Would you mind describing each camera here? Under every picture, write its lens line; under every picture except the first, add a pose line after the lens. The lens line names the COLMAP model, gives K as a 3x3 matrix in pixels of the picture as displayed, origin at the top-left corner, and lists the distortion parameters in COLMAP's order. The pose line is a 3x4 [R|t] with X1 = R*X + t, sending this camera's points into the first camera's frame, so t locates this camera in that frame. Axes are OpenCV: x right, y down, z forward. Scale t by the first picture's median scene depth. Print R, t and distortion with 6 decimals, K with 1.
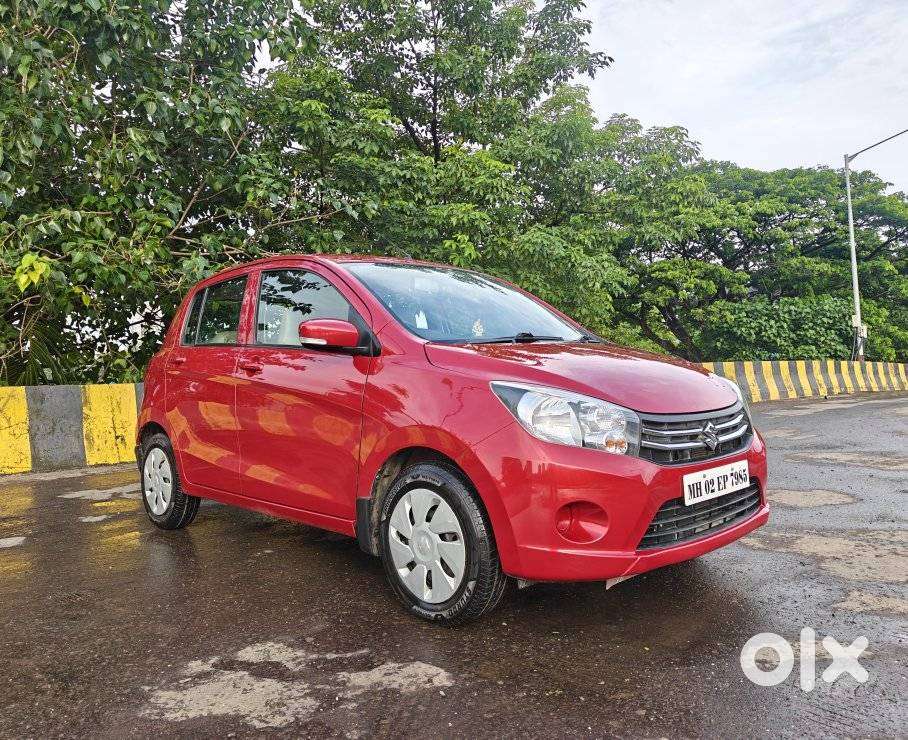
lens RADIAL K [[675.0, 0, 452.3], [0, 675.0, 376.0], [0, 0, 1]] dist [-0.021085, 0.031194]
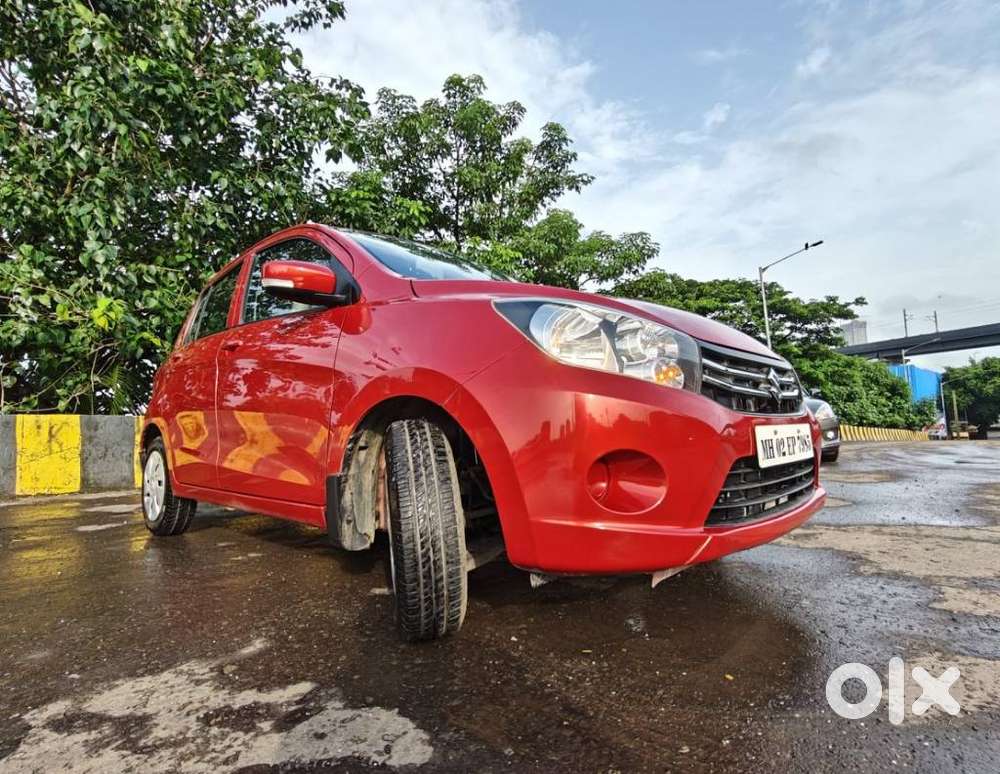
lens RADIAL K [[504.6, 0, 493.8], [0, 504.6, 395.1], [0, 0, 1]] dist [0.002080, 0.000668]
pose [[0.999183, 0.000074, 0.040425, 0.028028], [0.003010, 0.997086, -0.076229, 0.123775], [-0.040313, 0.076289, 0.996270, 0.367165]]
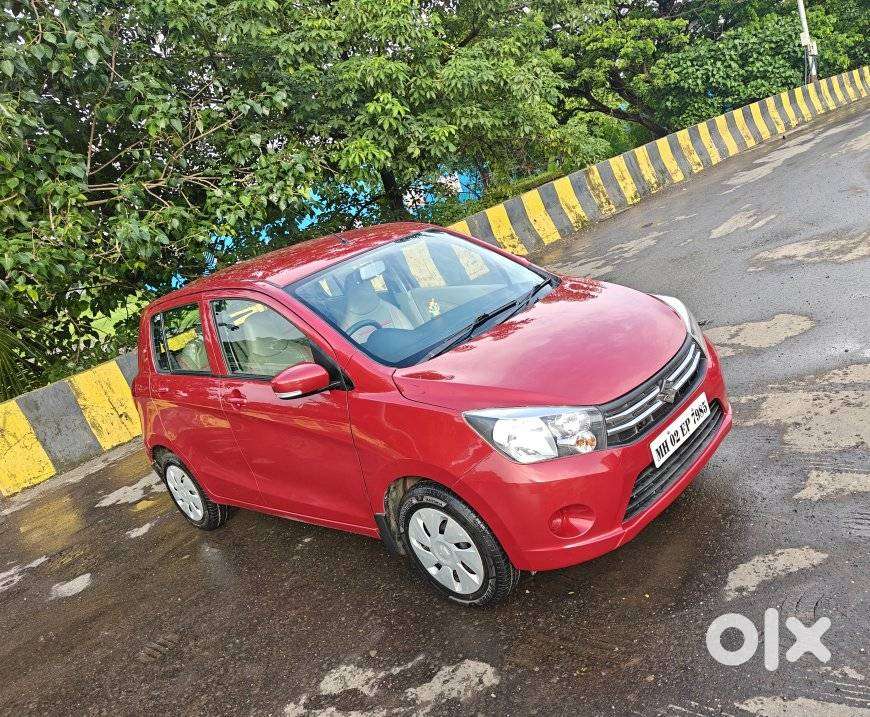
lens RADIAL K [[668.9, 0, 456.1], [0, 668.9, 376.6], [0, 0, 1]] dist [-0.007942, 0.013893]
pose [[0.962305, -0.271889, -0.006724, 0.056382], [0.264181, 0.928579, 0.260672, -0.267042], [-0.064630, -0.252623, 0.965404, -0.022349]]
